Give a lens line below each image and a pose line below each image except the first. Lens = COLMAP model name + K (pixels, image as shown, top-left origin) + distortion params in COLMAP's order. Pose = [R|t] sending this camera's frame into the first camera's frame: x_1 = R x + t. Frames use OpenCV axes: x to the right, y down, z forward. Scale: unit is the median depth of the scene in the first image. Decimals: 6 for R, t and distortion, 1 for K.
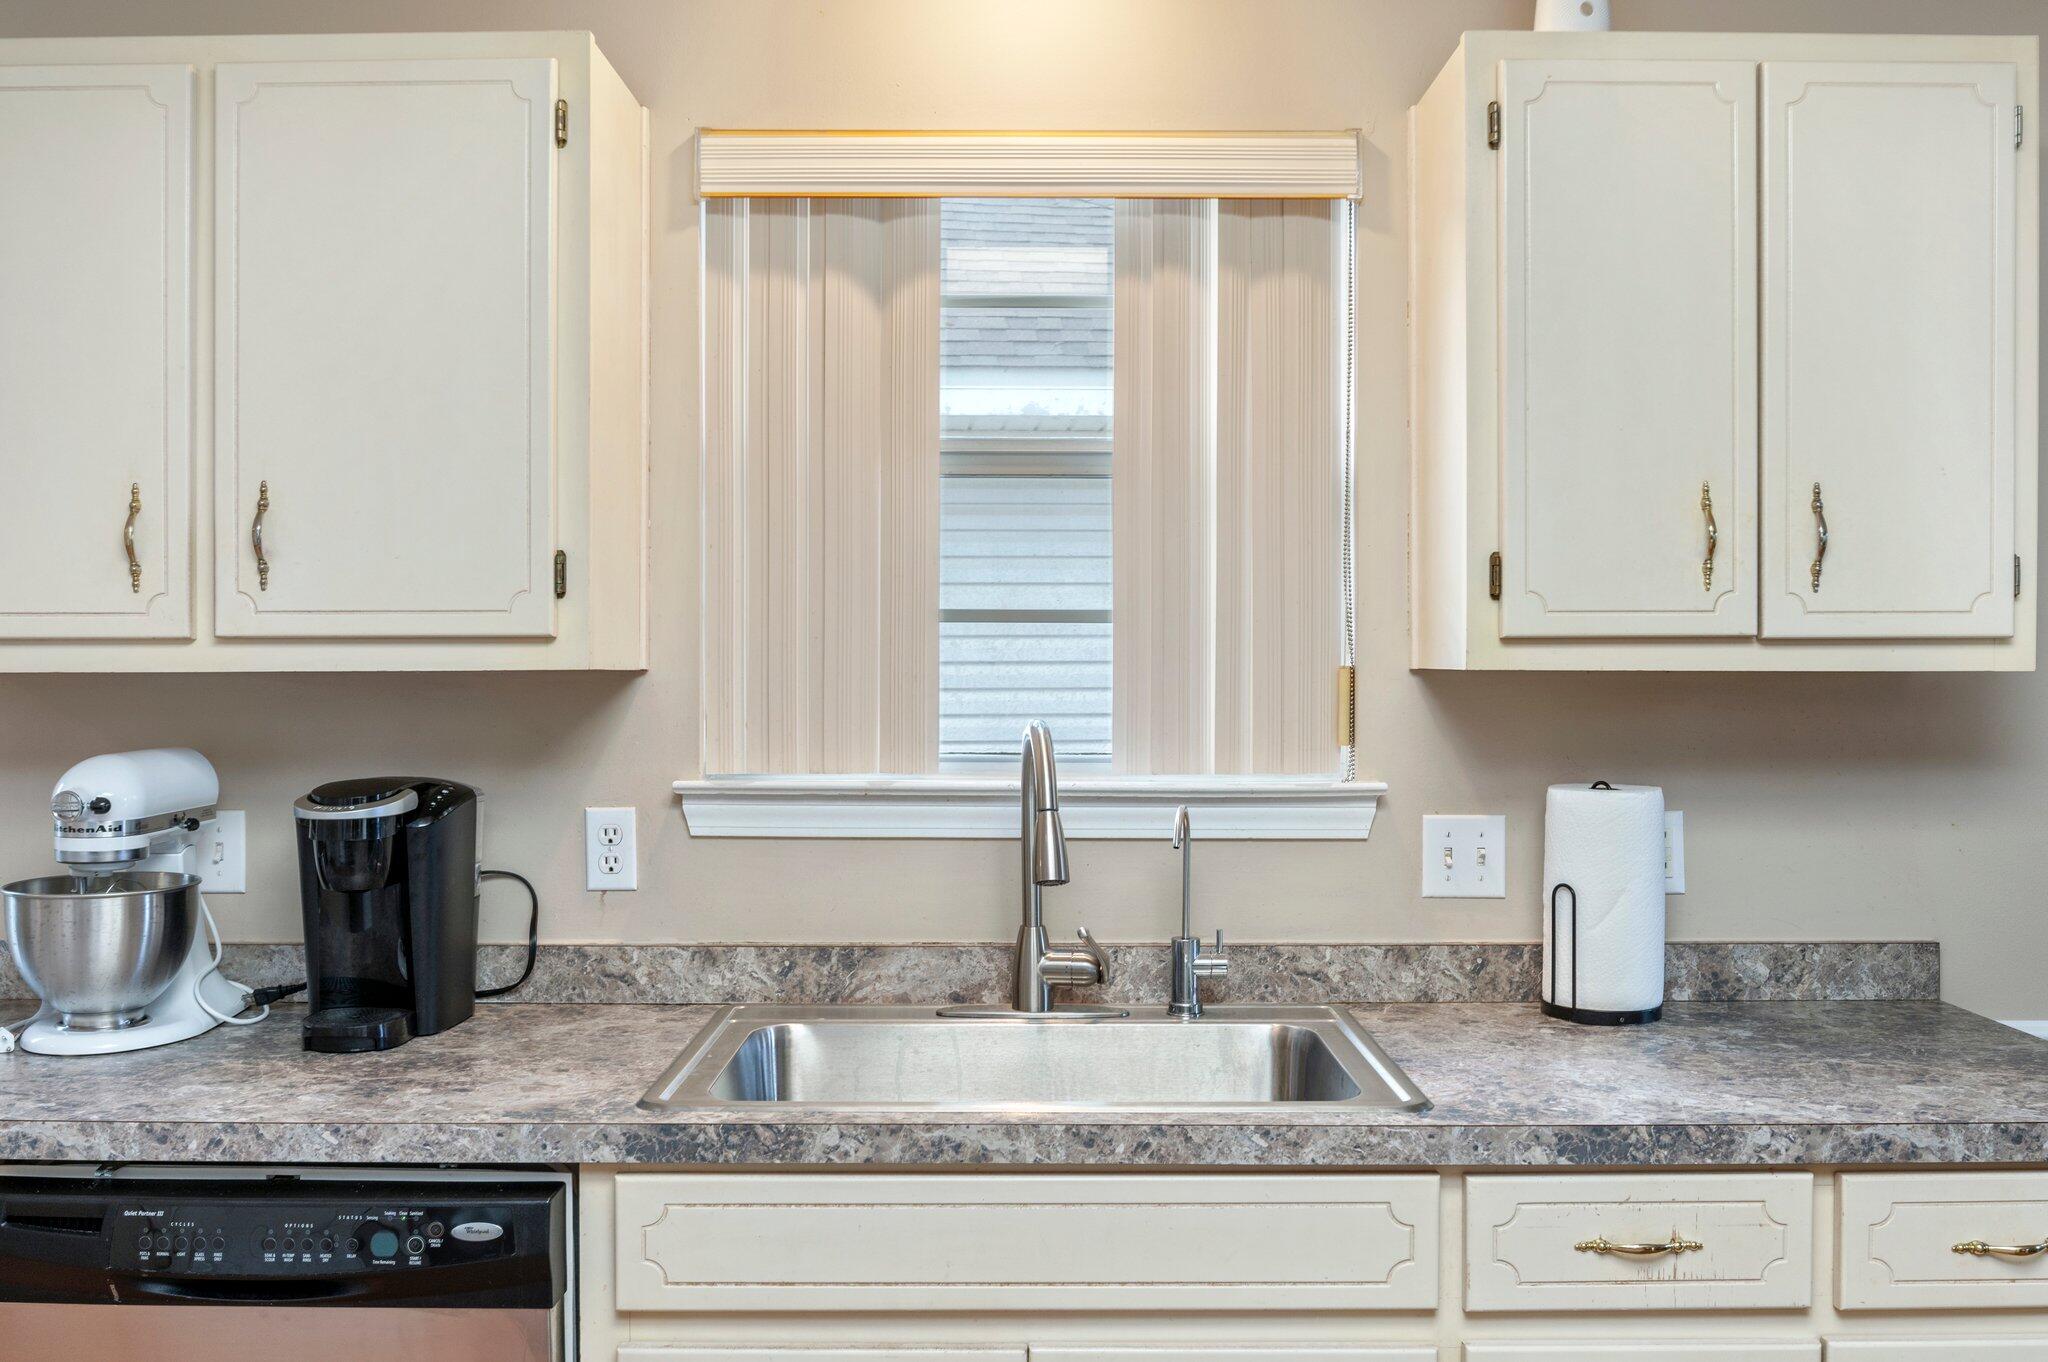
lens RADIAL K [[1772.8, 0, 1024.0], [0, 1772.8, 681.0], [0, 0, 1]] dist [-0.007830, -0.008718]
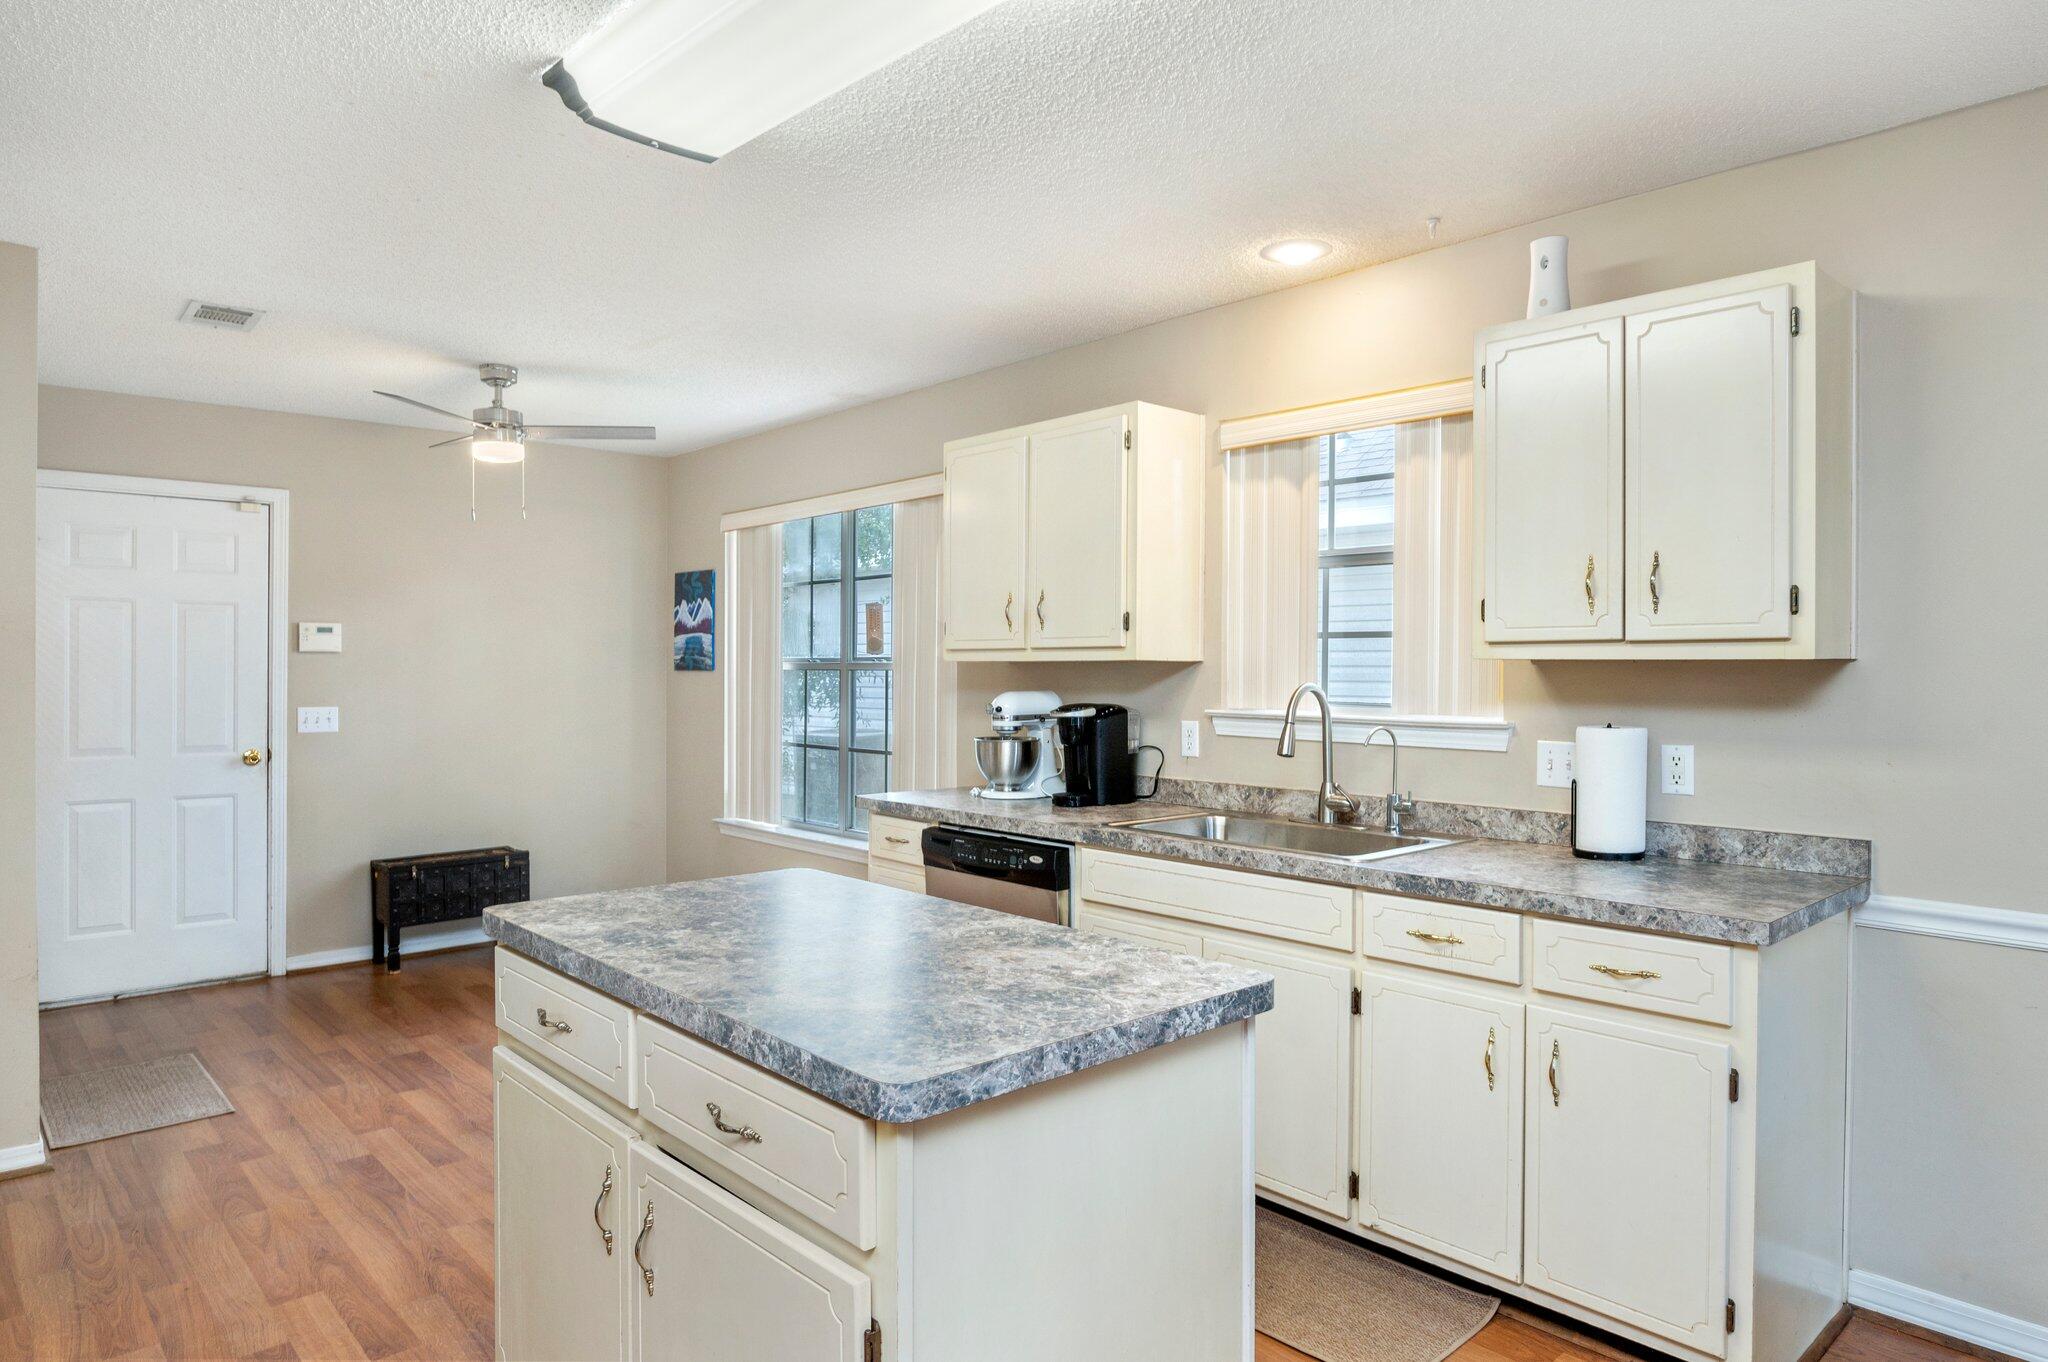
lens RADIAL K [[1232.7, 0, 1024.0], [0, 1232.7, 681.0], [0, 0, 1]] dist [-0.004081, -0.000768]
pose [[0.673285, 0.010478, -0.739309, 0.830463], [-0.011646, 0.999926, 0.003566, 0.016971], [0.739291, 0.006209, 0.673357, -0.245461]]
